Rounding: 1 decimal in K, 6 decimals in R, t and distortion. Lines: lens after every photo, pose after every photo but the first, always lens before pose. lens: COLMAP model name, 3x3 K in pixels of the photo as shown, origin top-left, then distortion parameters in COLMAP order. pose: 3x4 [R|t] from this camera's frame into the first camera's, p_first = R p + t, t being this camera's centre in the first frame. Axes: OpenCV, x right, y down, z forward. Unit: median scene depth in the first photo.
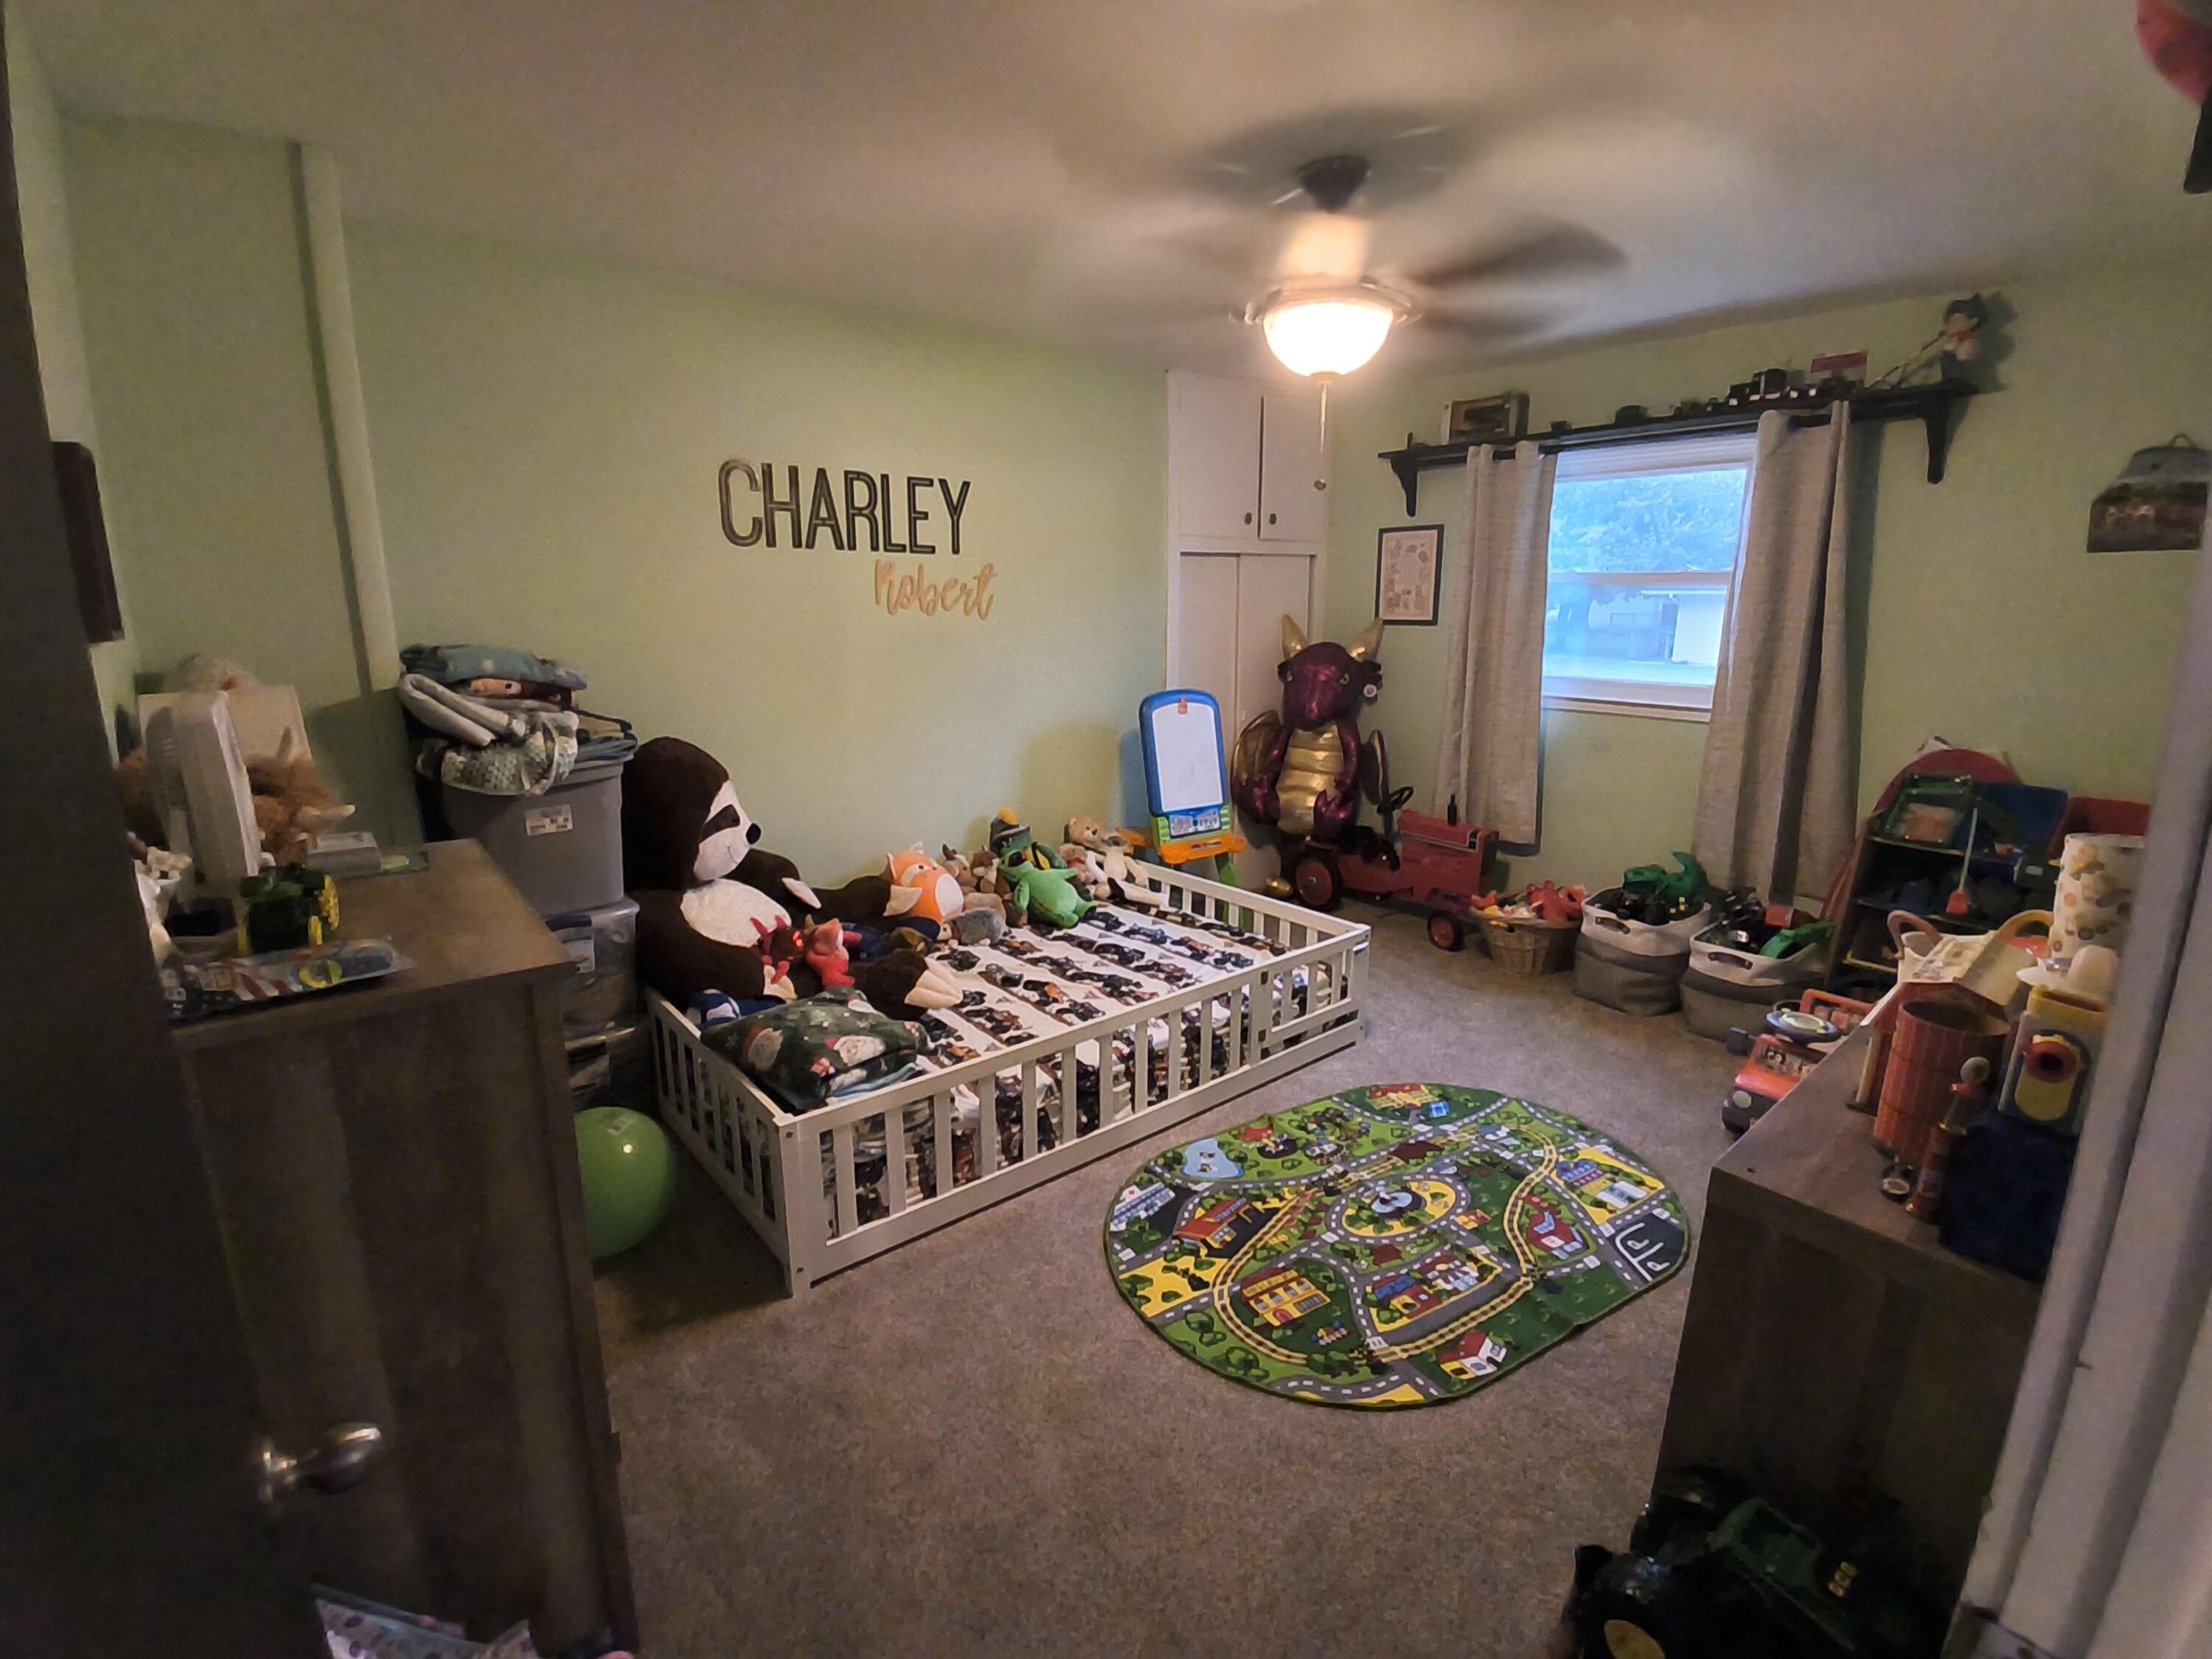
lens RADIAL K [[1022.4, 0, 1102.3], [0, 1022.4, 830.0], [0, 0, 1]] dist [0.000150, -0.013214]
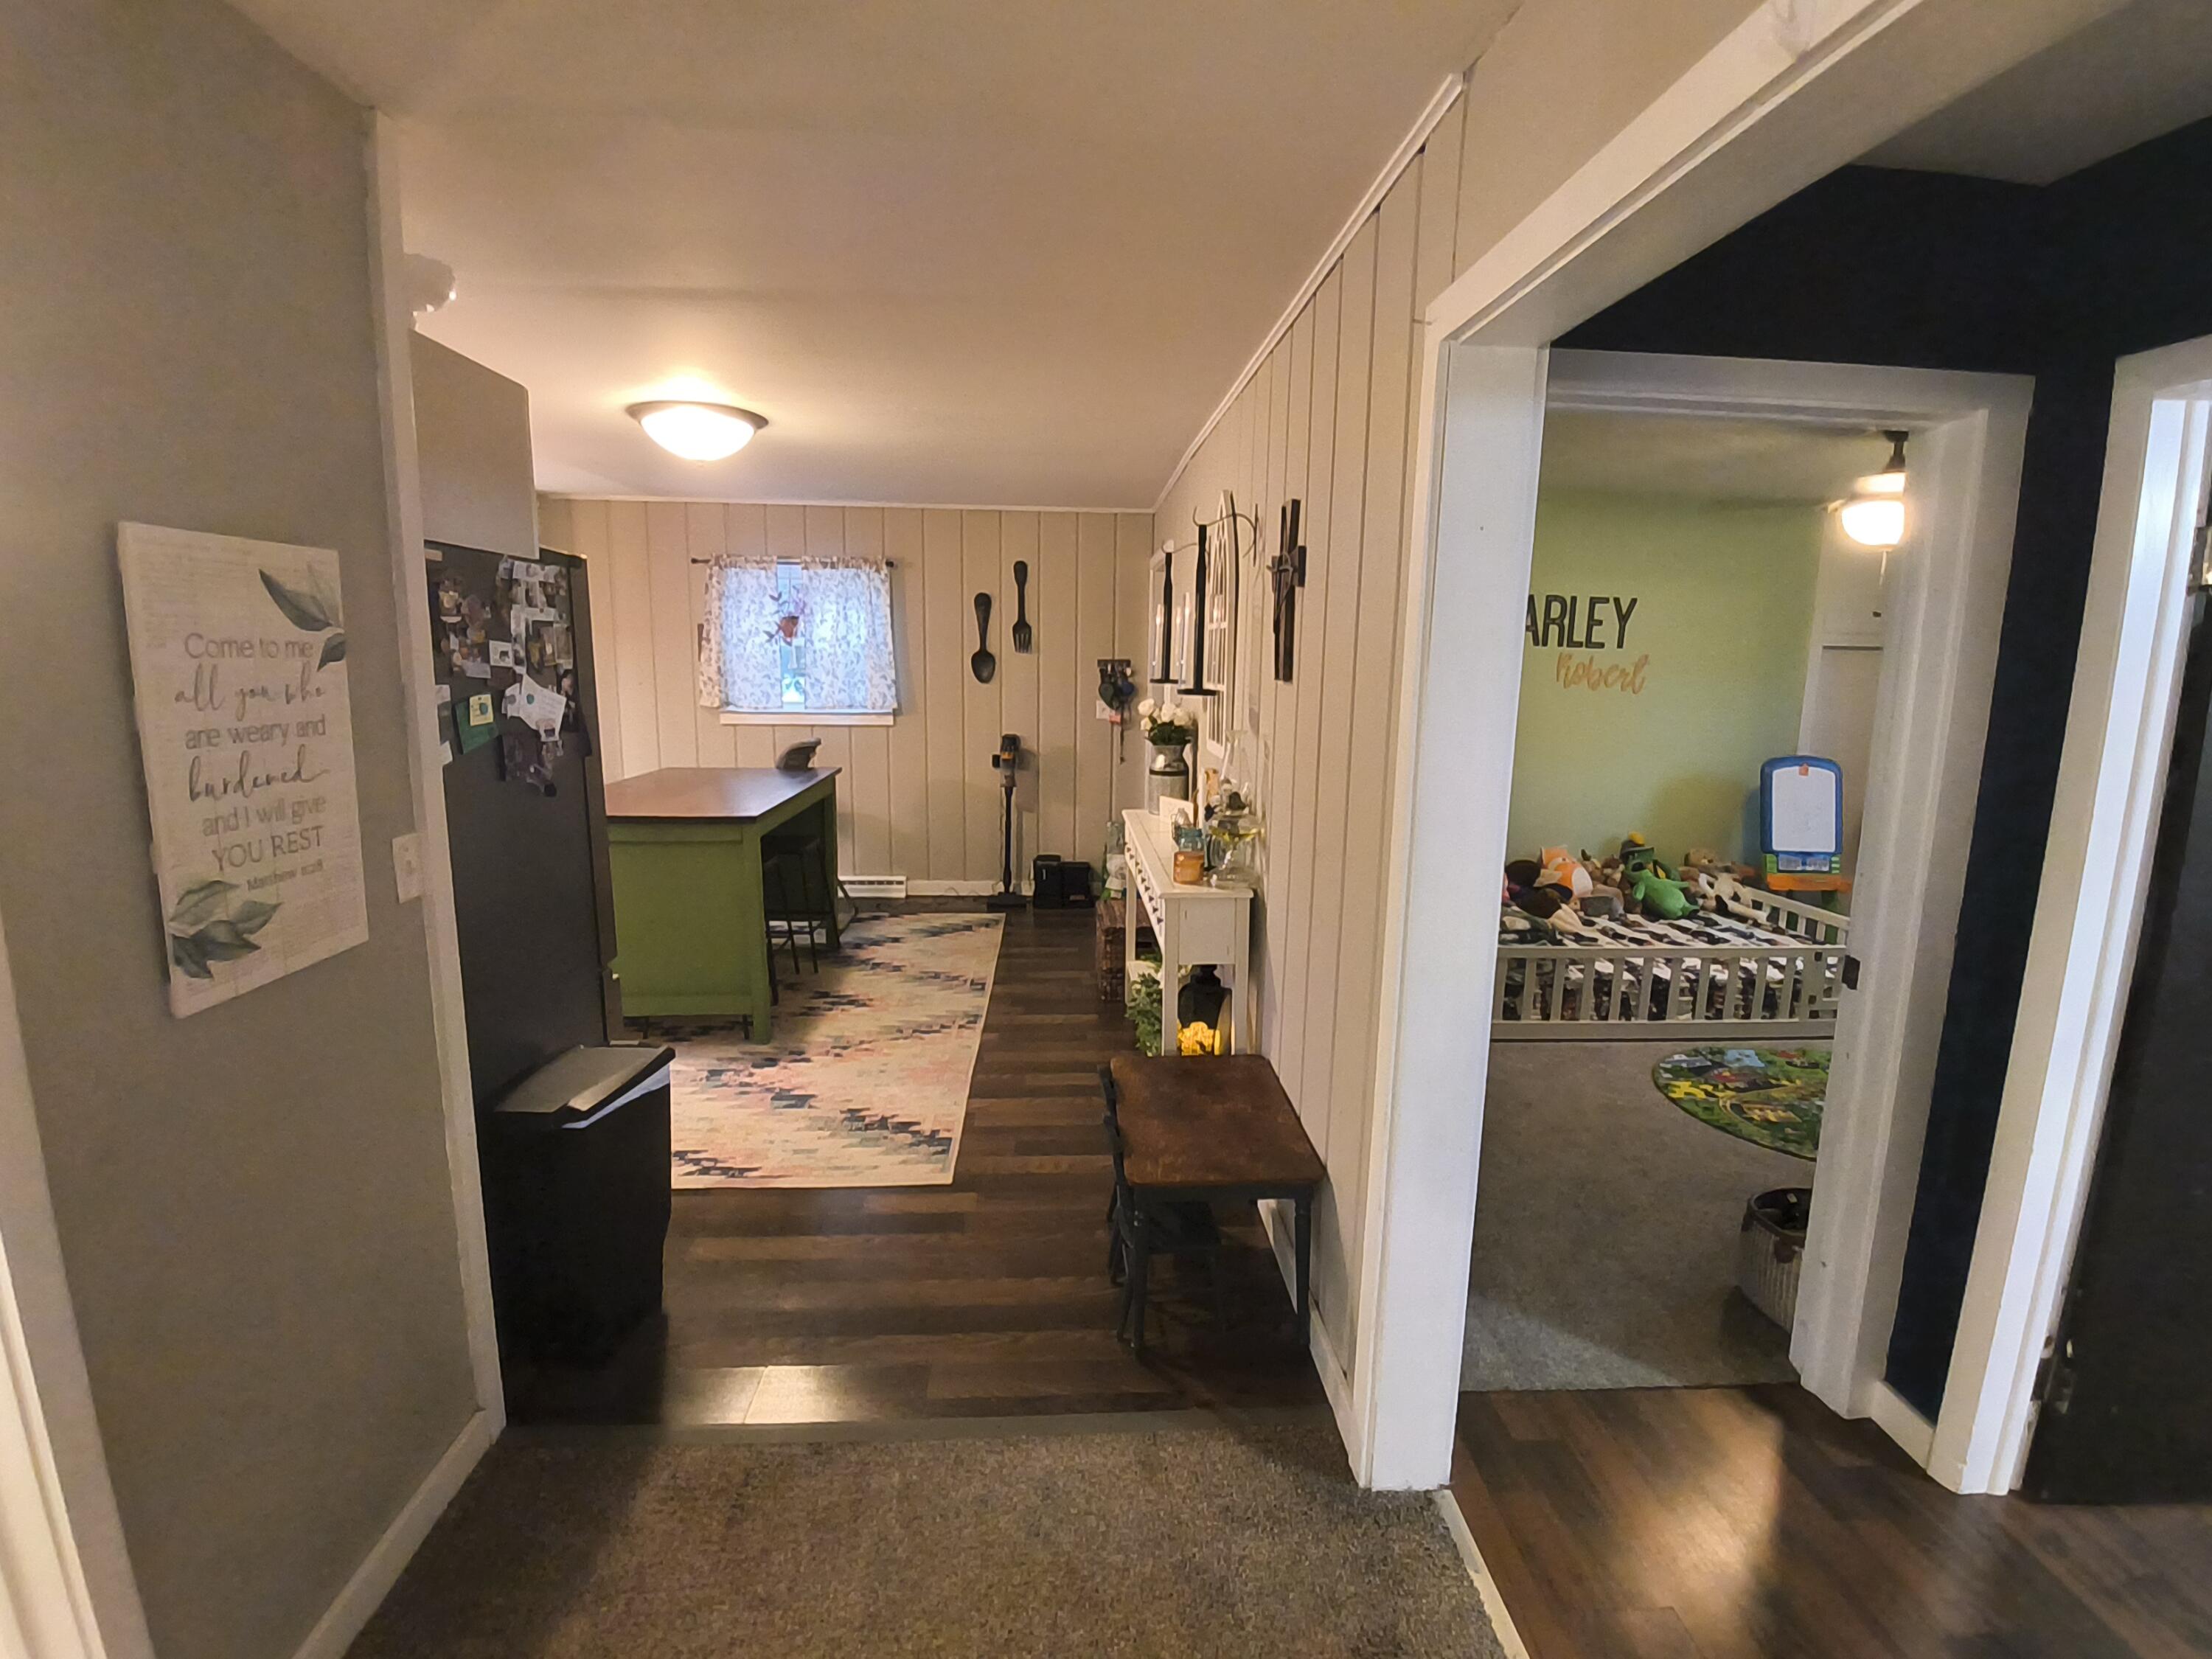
lens RADIAL K [[1010.6, 0, 1114.7], [0, 1010.6, 825.2], [0, 0, 1]] dist [-0.005517, -0.012707]
pose [[0.818104, 0.108889, -0.564667, 0.108460], [-0.149035, 0.988508, -0.025304, 0.122976], [0.555422, 0.104856, 0.824931, -0.564198]]
